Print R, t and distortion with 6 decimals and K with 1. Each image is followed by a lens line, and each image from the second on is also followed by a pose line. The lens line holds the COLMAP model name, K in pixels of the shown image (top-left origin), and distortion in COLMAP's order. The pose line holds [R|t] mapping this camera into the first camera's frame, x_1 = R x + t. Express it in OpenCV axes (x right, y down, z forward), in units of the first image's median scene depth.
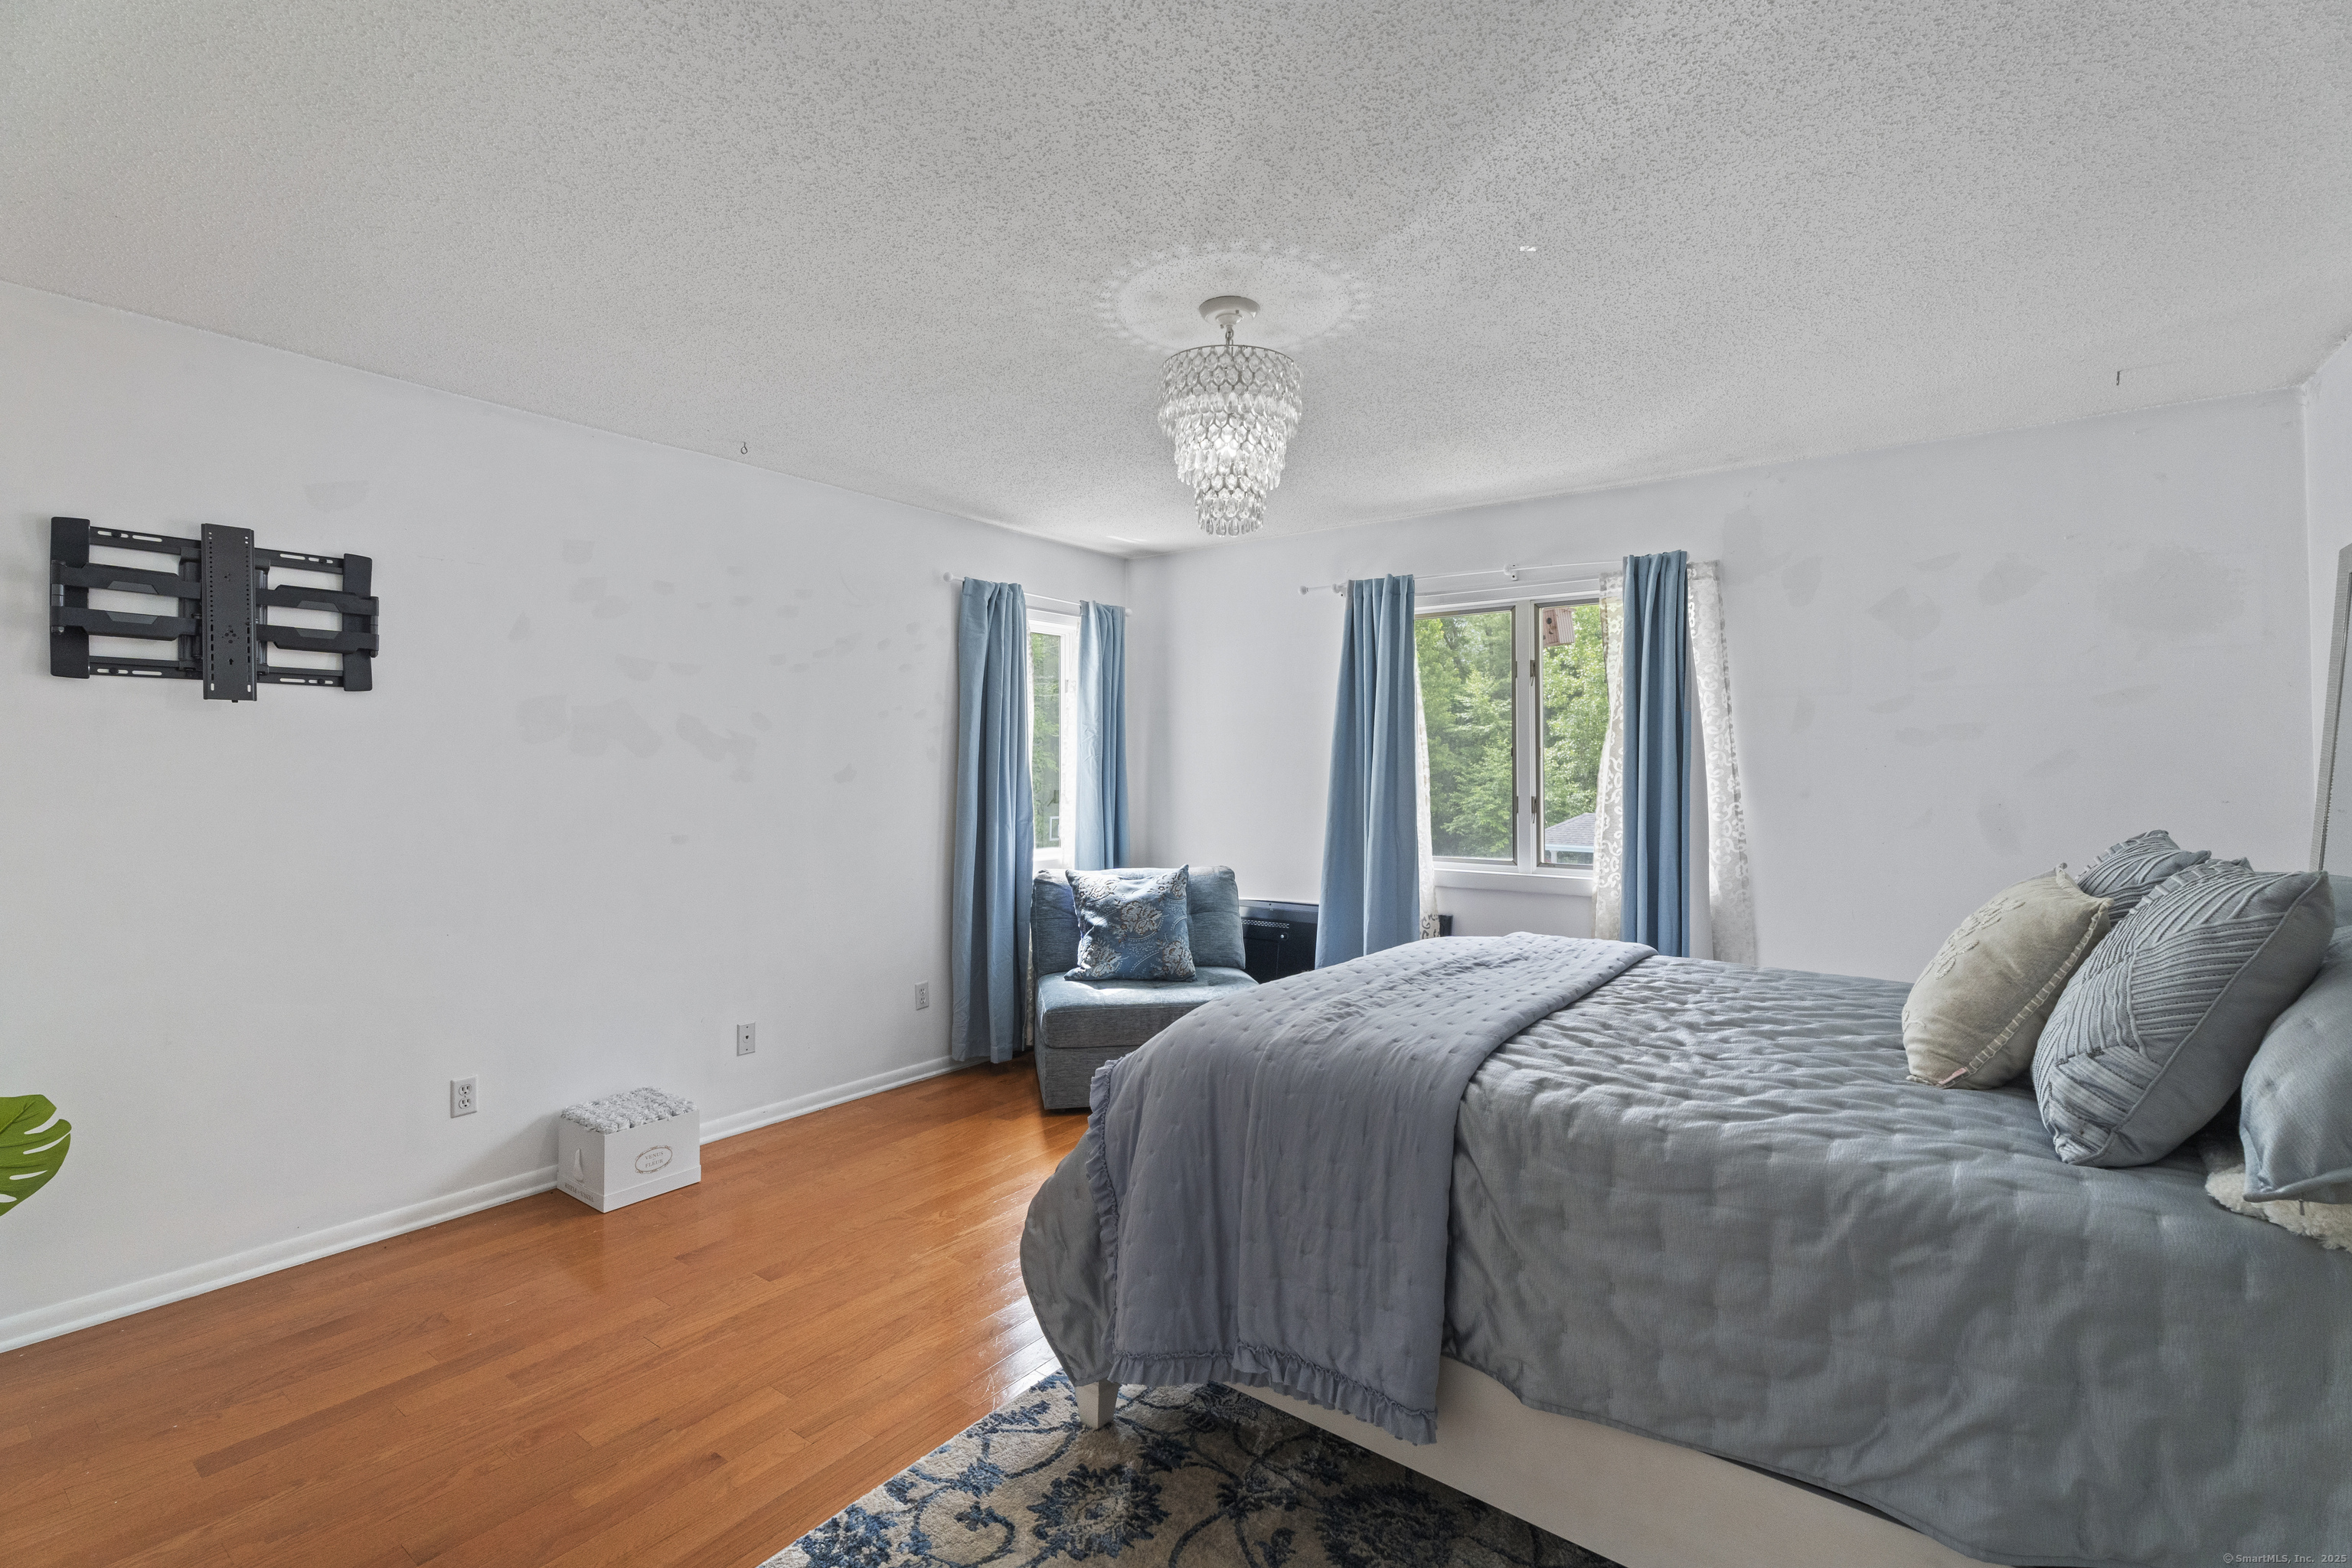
lens RADIAL K [[1065.1, 0, 1176.0], [0, 1065.1, 784.0], [0, 0, 1]] dist [-0.001038, -0.000087]
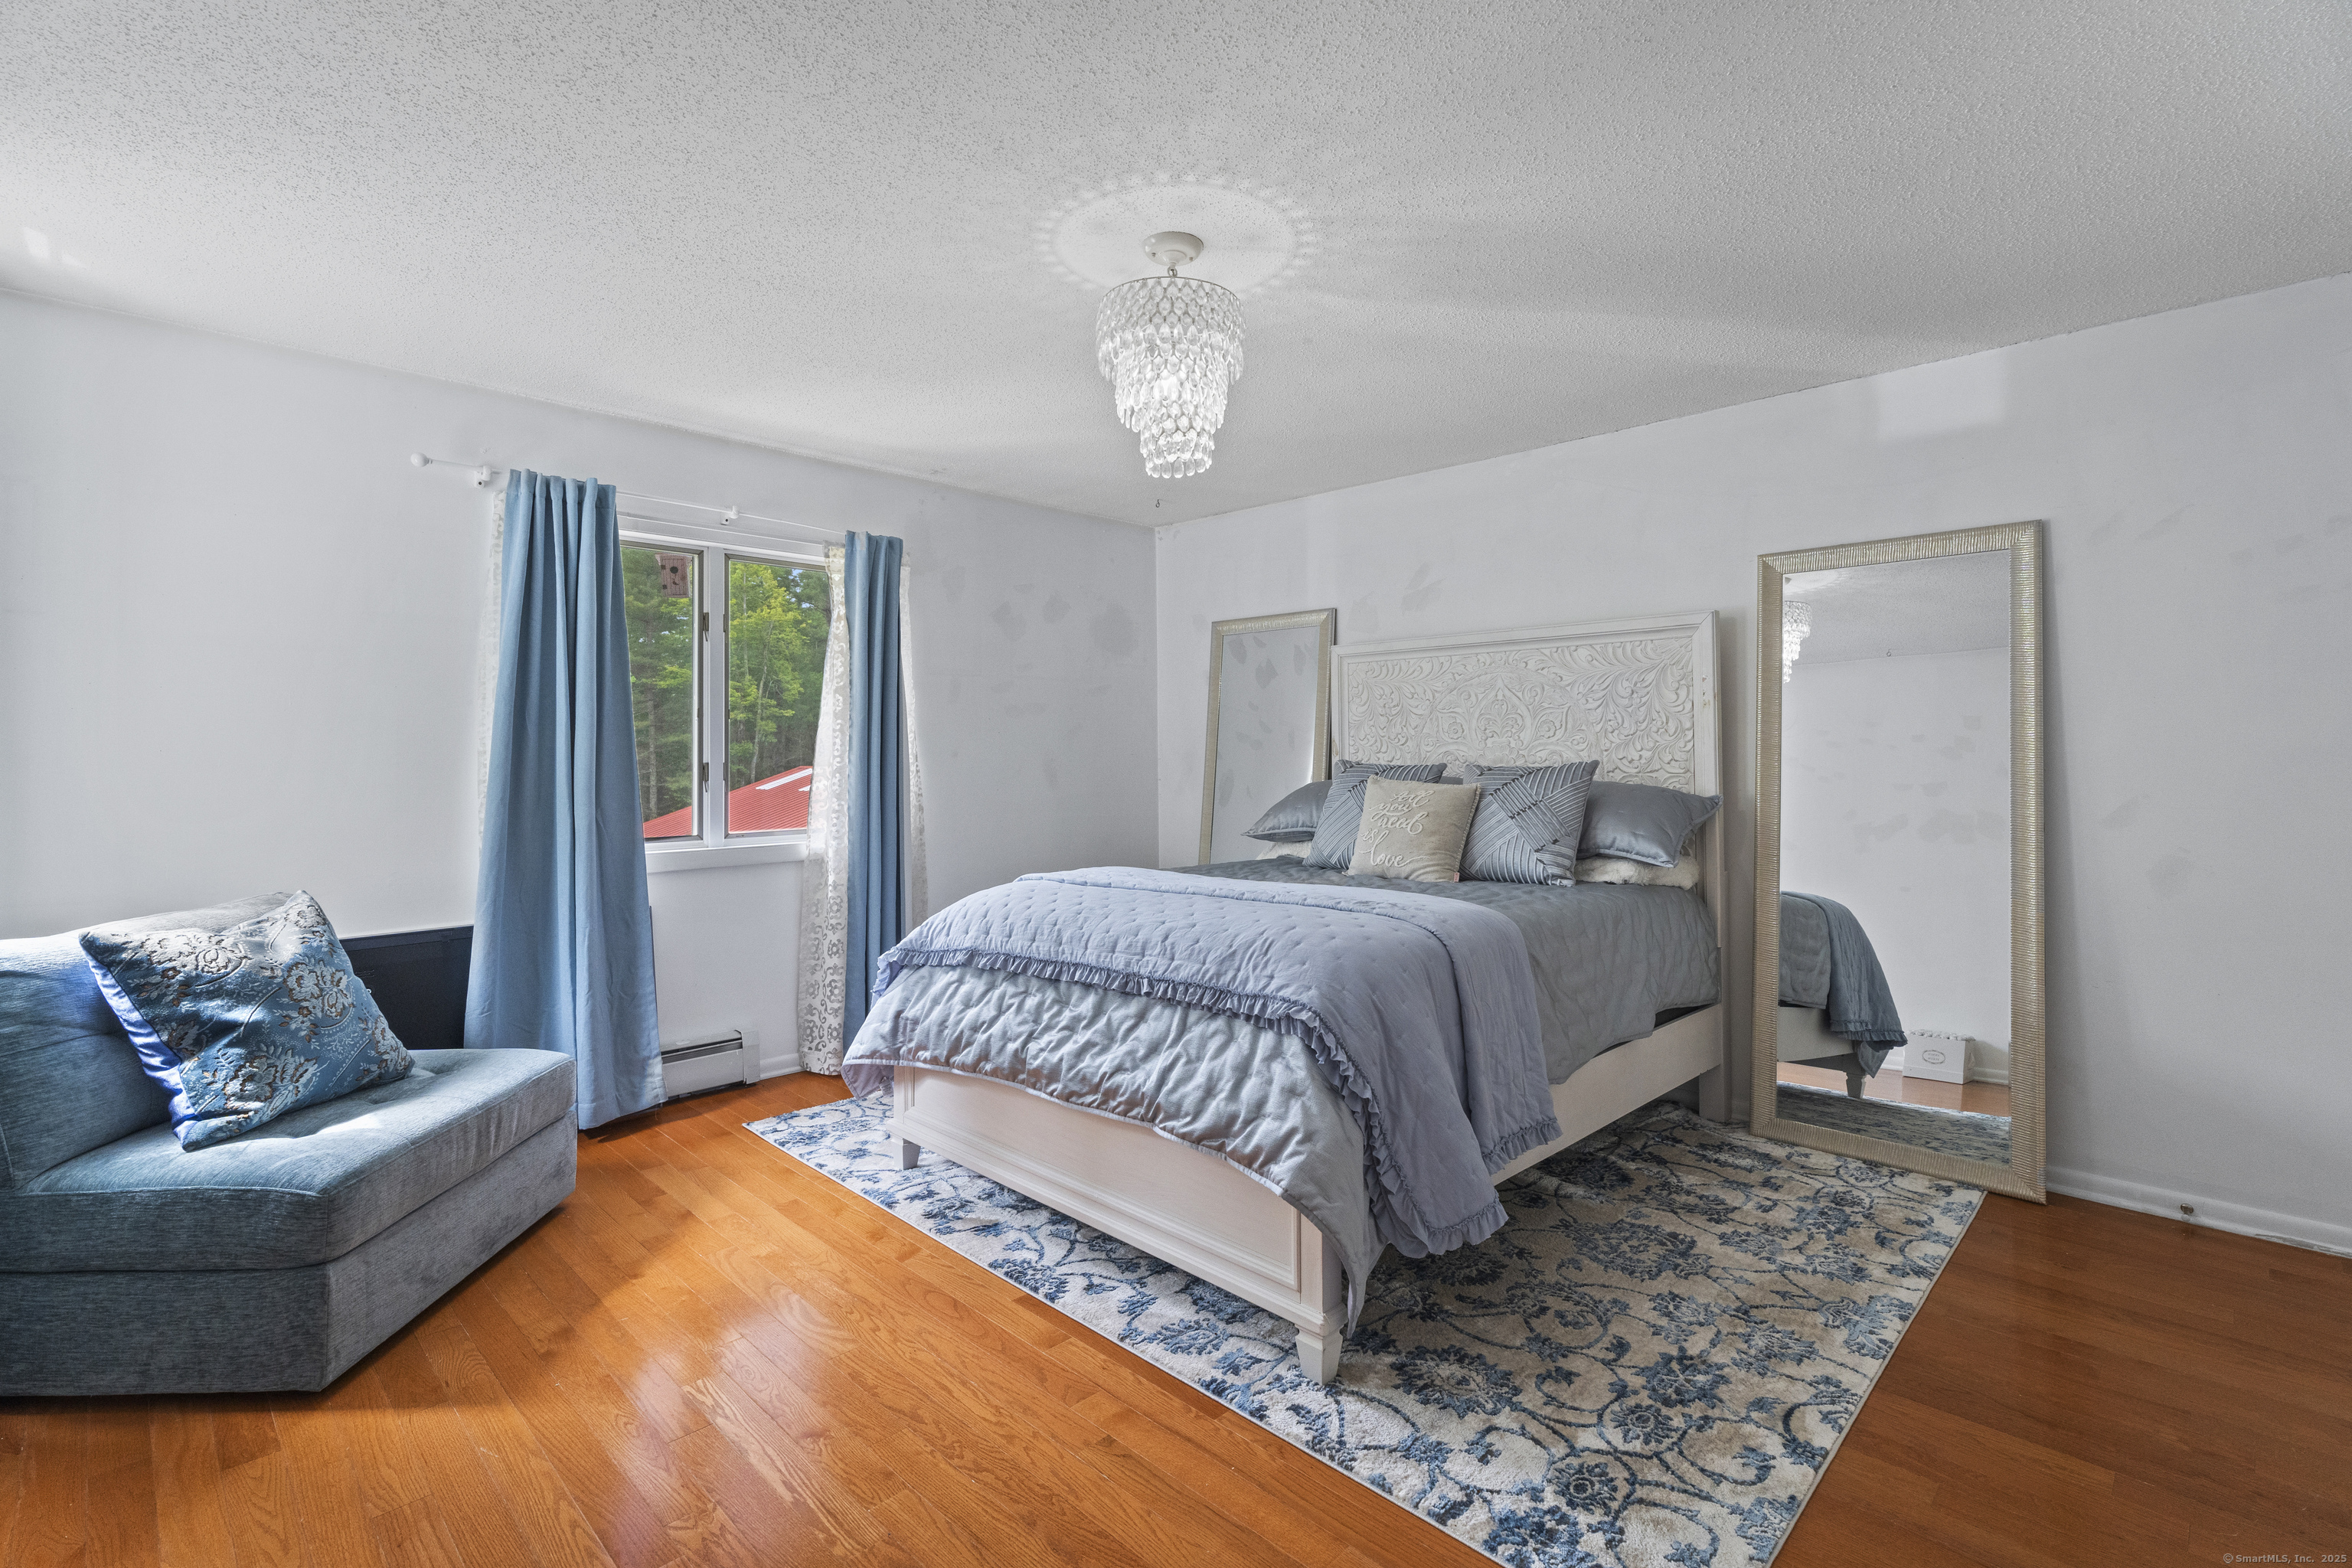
lens RADIAL K [[1061.8, 0, 1172.1], [0, 1061.8, 755.7], [0, 0, 1]] dist [-0.000639, -0.000049]
pose [[0.142861, -0.003806, 0.989735, -0.578240], [0.023723, 0.999718, 0.000420, 0.016533], [-0.989458, 0.023419, 0.142912, 0.542343]]
